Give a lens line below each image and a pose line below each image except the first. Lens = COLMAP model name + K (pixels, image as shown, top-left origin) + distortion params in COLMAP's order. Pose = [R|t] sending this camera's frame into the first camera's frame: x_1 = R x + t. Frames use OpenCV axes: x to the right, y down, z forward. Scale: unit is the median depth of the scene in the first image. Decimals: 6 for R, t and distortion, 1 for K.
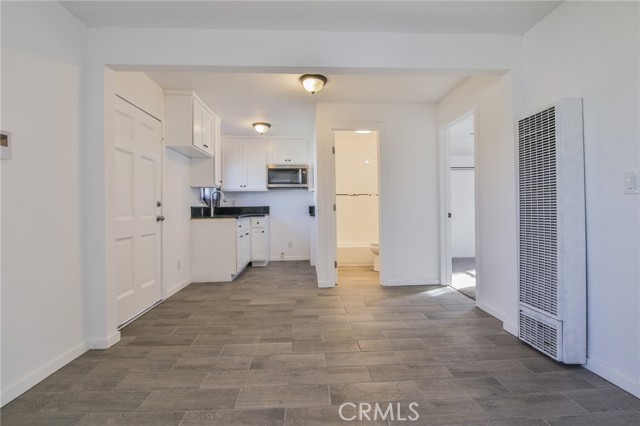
lens RADIAL K [[291.6, 0, 319.9], [0, 291.6, 209.0], [0, 0, 1]] dist [-0.003603, -0.009815]
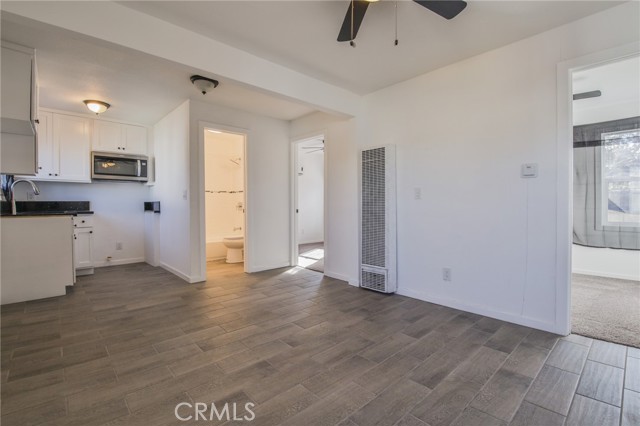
lens RADIAL K [[291.6, 0, 319.9], [0, 291.6, 209.0], [0, 0, 1]] dist [-0.003603, -0.009815]
pose [[0.771971, 0.000869, 0.635657, -0.377104], [-0.007335, 0.999945, 0.007541, 0.003438], [-0.635615, -0.010484, 0.771935, -0.070713]]
